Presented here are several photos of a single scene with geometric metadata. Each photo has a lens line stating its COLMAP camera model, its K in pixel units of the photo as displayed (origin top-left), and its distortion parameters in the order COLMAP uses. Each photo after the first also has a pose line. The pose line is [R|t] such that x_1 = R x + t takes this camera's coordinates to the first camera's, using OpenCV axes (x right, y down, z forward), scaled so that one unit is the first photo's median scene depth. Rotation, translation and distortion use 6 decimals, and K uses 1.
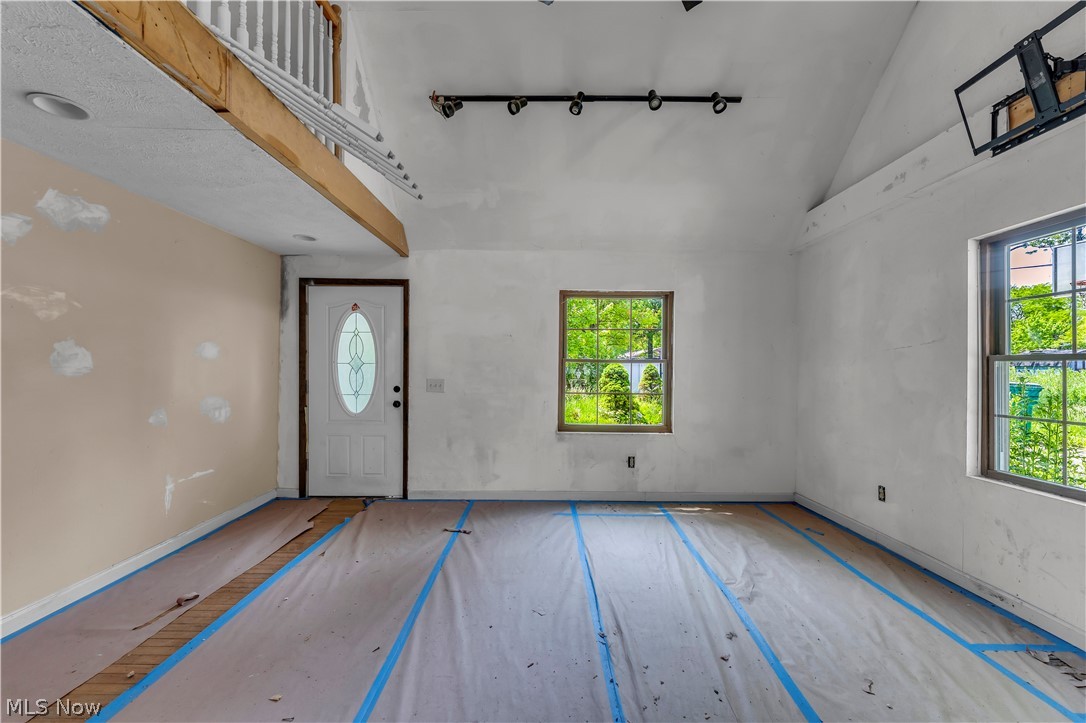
lens RADIAL K [[441.4, 0, 538.4], [0, 441.4, 369.7], [0, 0, 1]] dist [-0.001623, -0.000413]
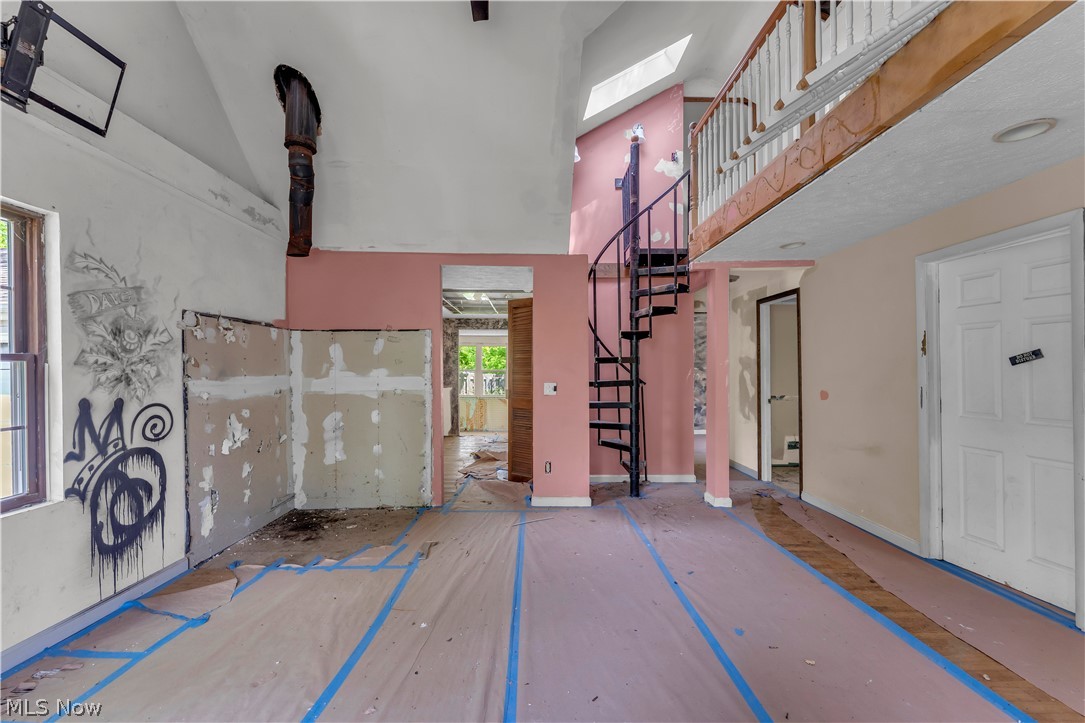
lens RADIAL K [[442.9, 0, 538.9], [0, 442.9, 369.2], [0, 0, 1]] dist [-0.000135, 0.000056]
pose [[-0.999518, -0.002311, -0.030962, 0.138533], [-0.002171, 0.999987, -0.004565, -0.004699], [0.030973, -0.004495, -0.999510, 2.086239]]
